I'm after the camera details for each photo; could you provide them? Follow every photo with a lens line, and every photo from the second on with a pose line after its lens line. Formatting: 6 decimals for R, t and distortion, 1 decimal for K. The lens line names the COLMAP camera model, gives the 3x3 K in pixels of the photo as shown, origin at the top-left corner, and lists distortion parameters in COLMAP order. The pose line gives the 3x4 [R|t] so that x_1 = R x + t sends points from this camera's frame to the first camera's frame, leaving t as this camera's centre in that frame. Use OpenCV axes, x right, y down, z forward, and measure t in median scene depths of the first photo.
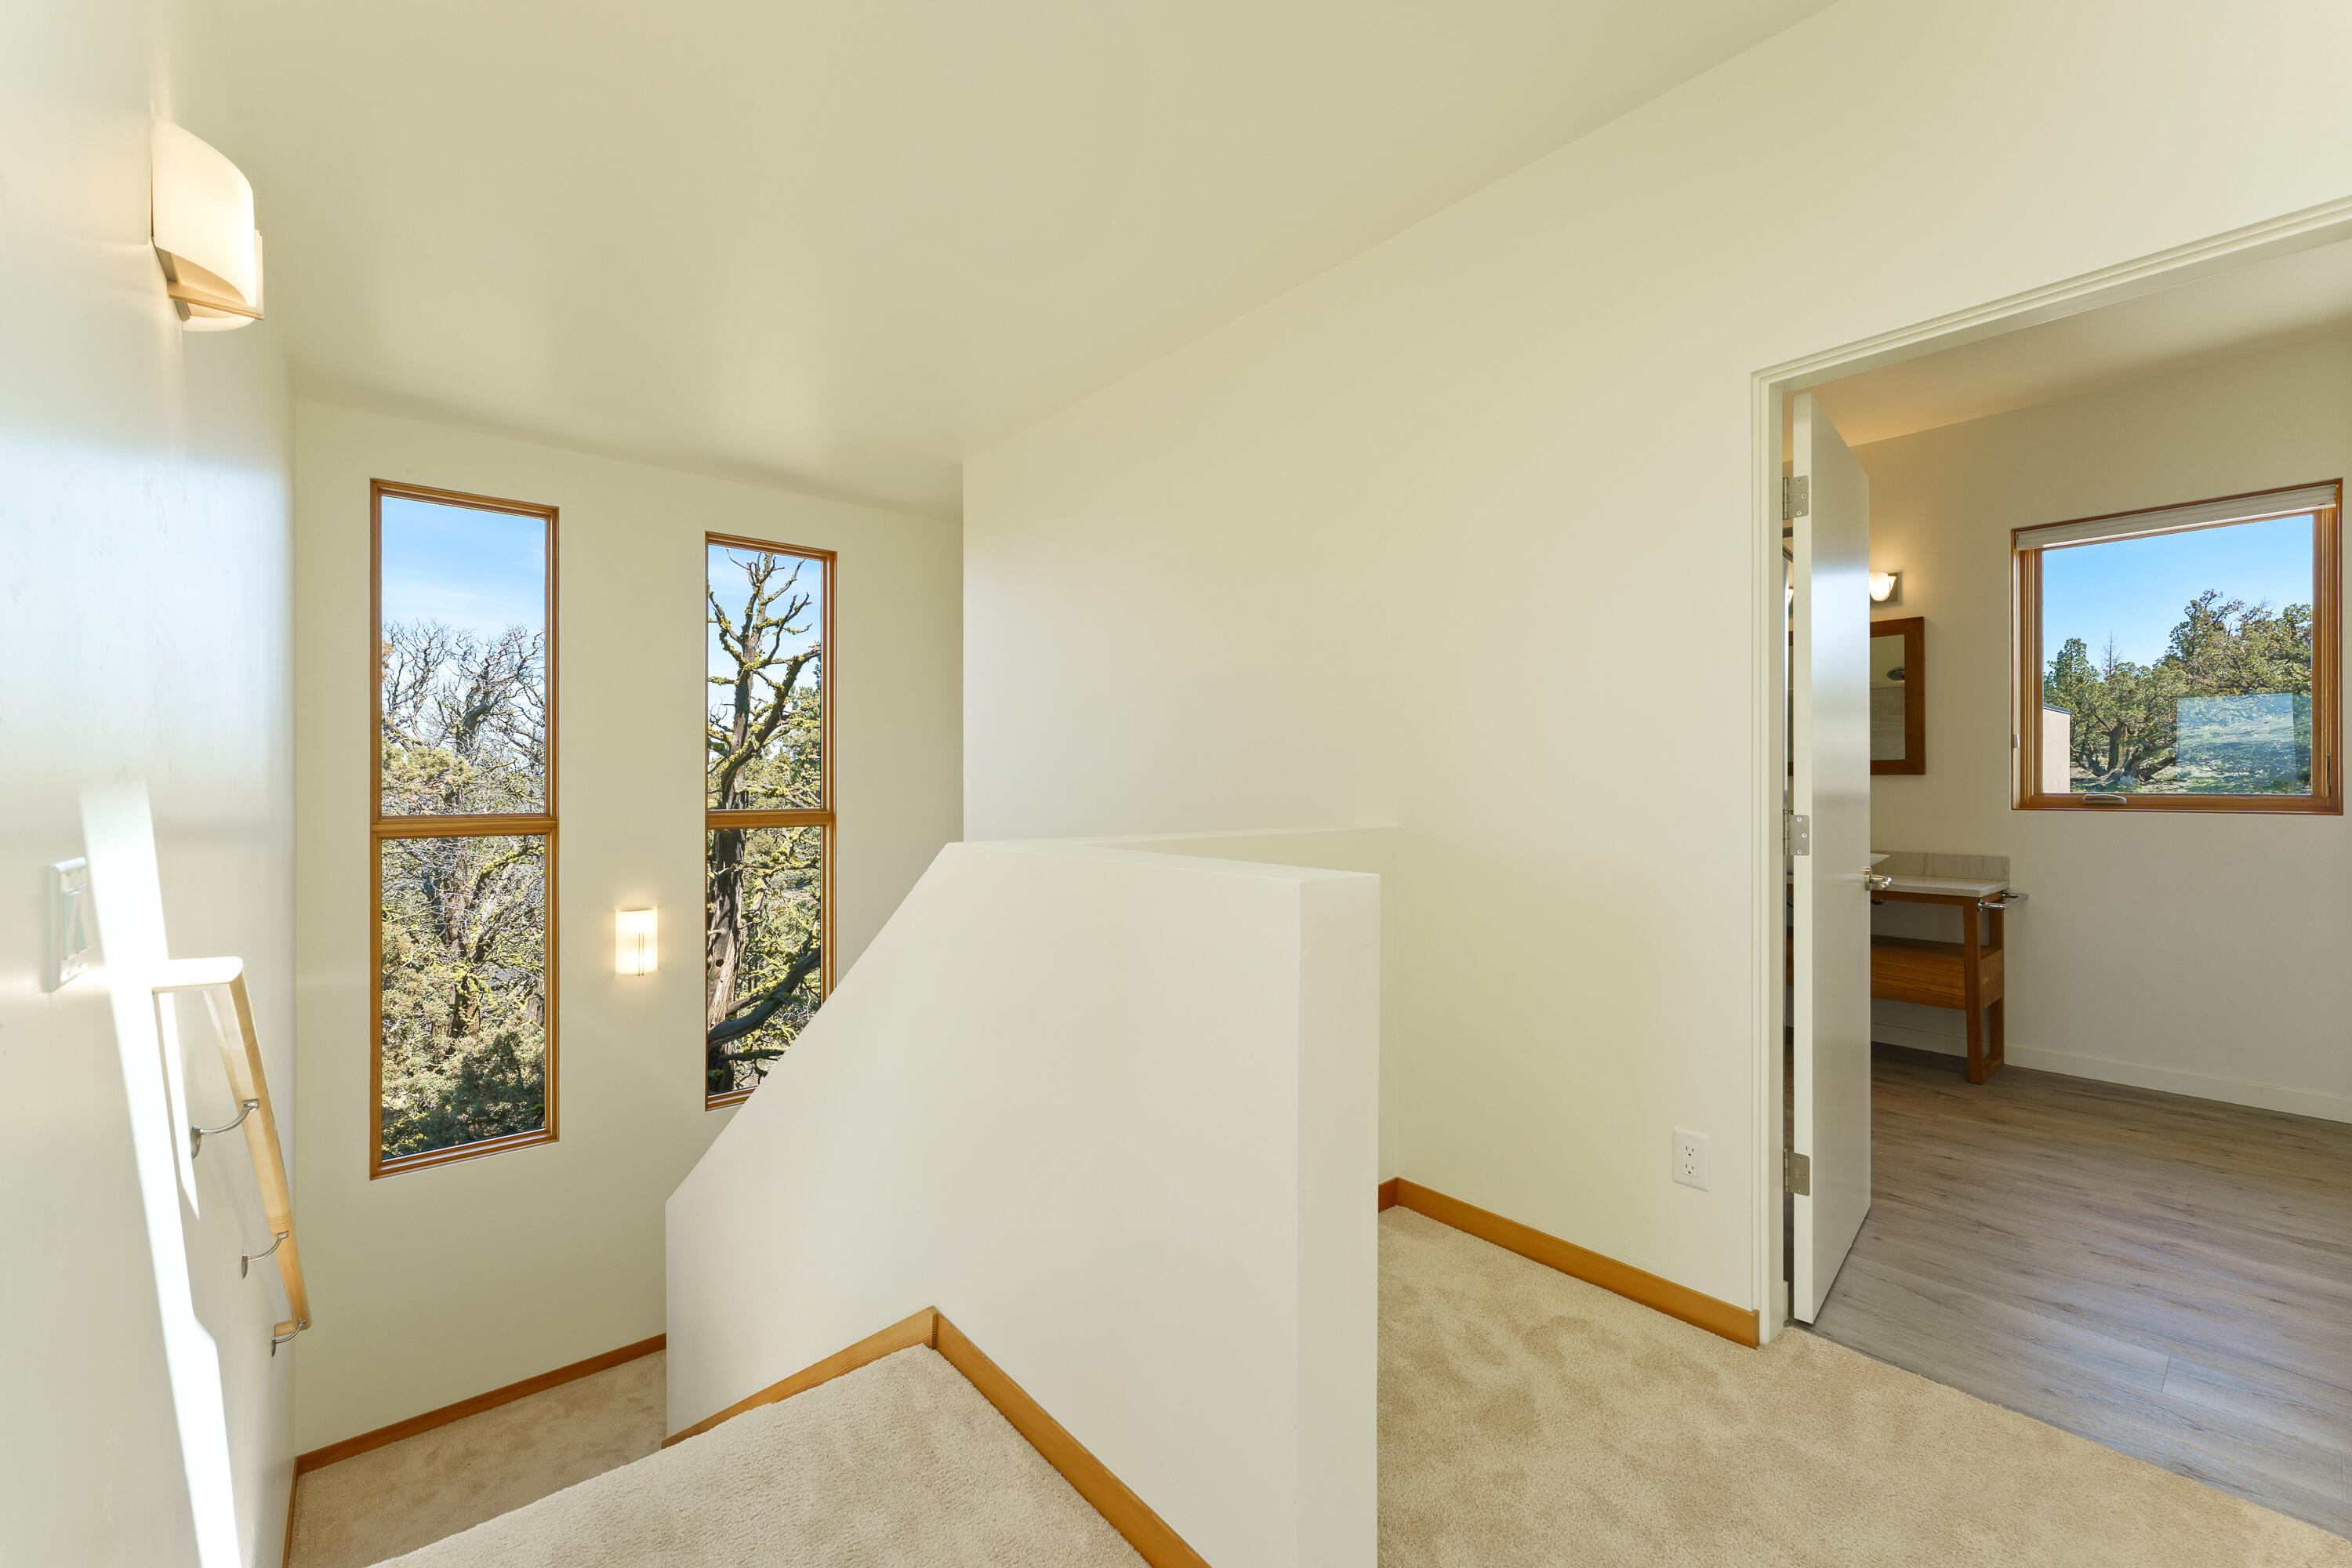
lens RADIAL K [[949.5, 0, 1180.3], [0, 949.5, 784.2], [0, 0, 1]] dist [0.002264, 0.000365]
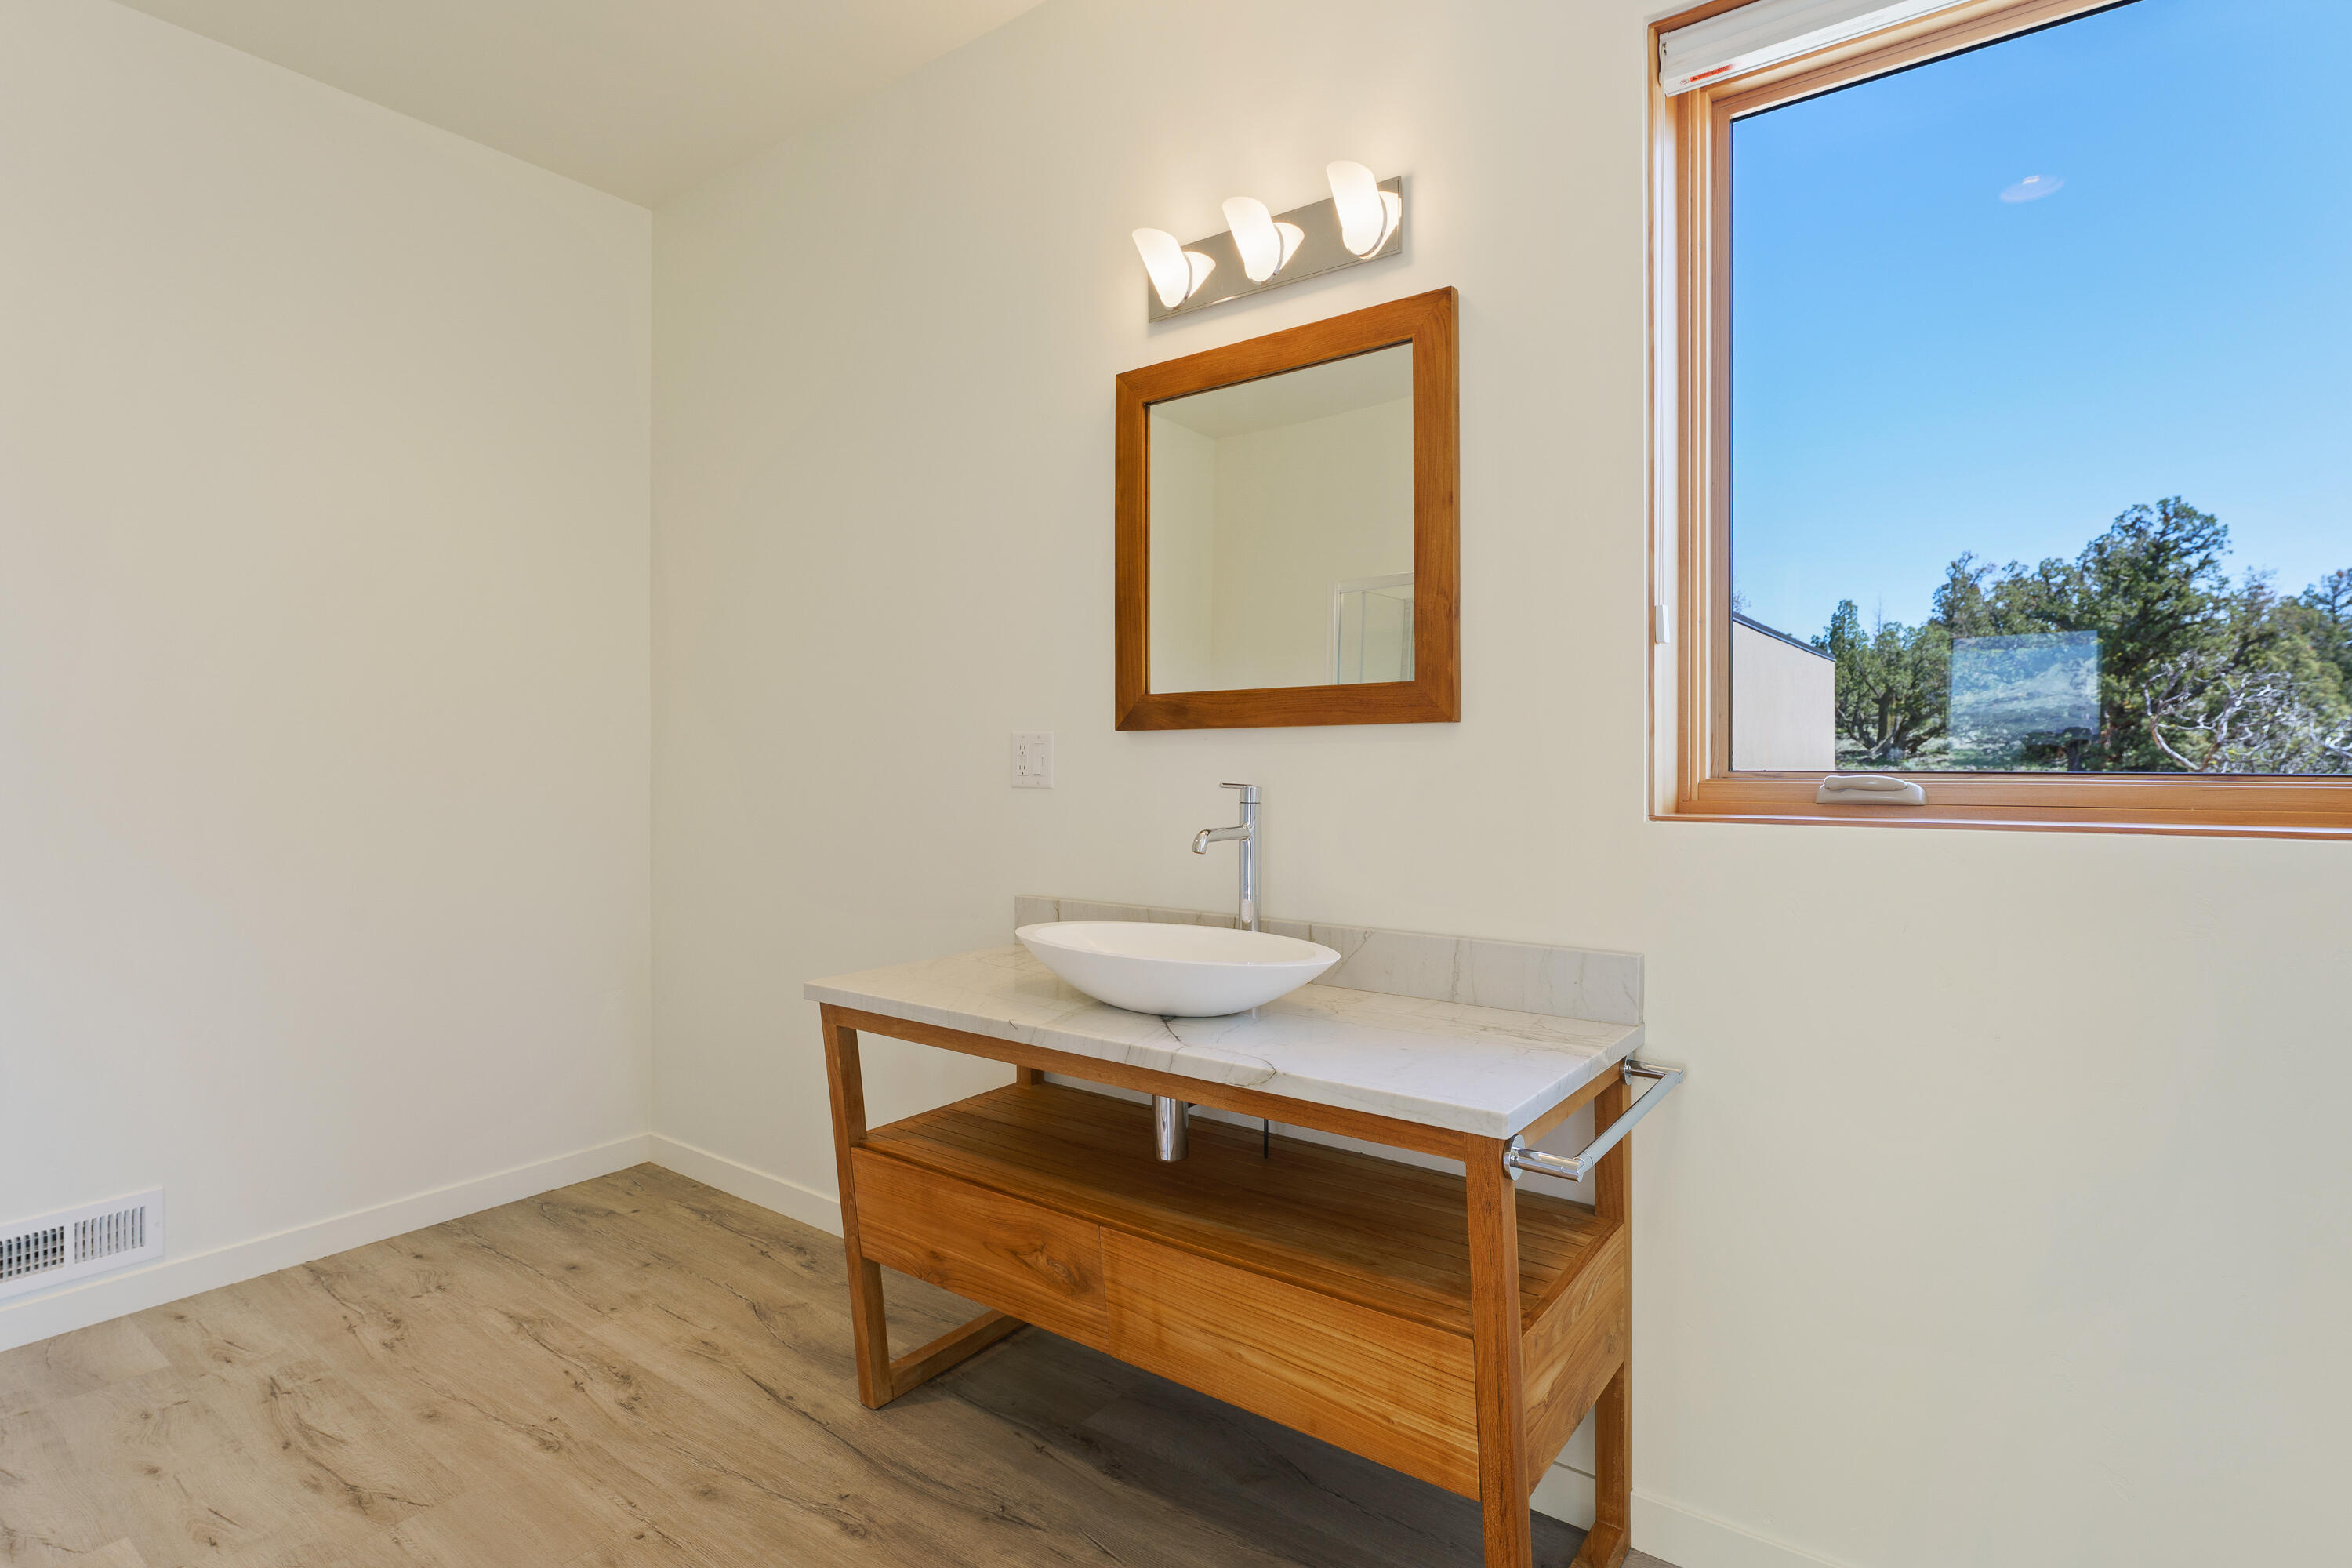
lens RADIAL K [[1146.5, 0, 1174.2], [0, 1146.5, 774.0], [0, 0, 1]] dist [-0.001703, -0.000207]
pose [[0.975416, -0.008818, 0.220195, 0.091251], [0.006854, 0.999930, 0.009683, 0.000637], [-0.220265, -0.007936, 0.975408, 0.093767]]
